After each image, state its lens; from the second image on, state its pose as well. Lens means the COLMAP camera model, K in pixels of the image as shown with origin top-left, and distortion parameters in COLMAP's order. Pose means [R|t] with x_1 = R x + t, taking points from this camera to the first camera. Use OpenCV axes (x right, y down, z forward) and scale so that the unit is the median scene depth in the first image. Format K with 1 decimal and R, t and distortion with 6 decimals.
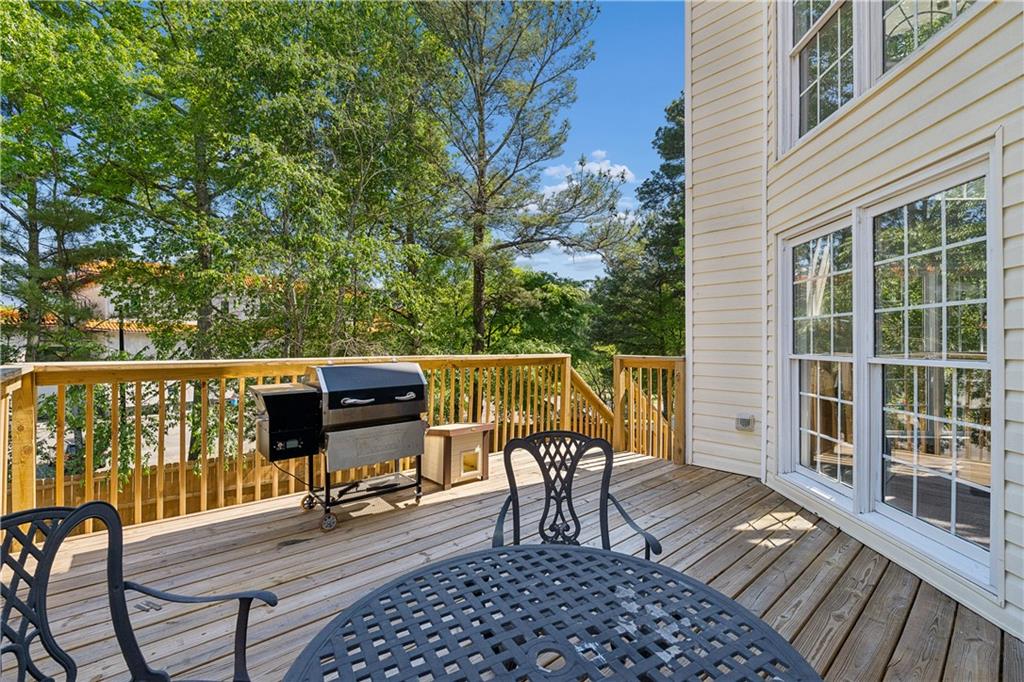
lens RADIAL K [[447.1, 0, 513.4], [0, 447.1, 340.7], [0, 0, 1]] dist [-0.007326, 0.001705]
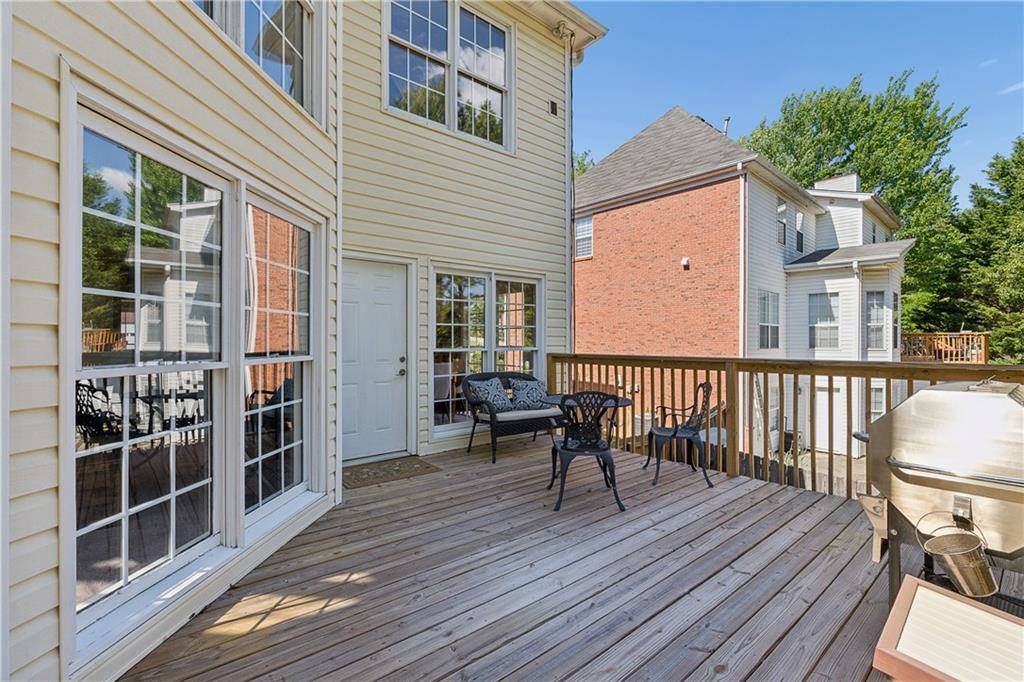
lens RADIAL K [[447.1, 0, 509.9], [0, 447.1, 338.9], [0, 0, 1]] dist [-0.007326, 0.001705]
pose [[-0.999525, -0.002823, 0.030679, 0.232189], [-0.002866, 0.999995, -0.001358, -0.001703], [-0.030675, -0.001445, -0.999528, 1.729728]]
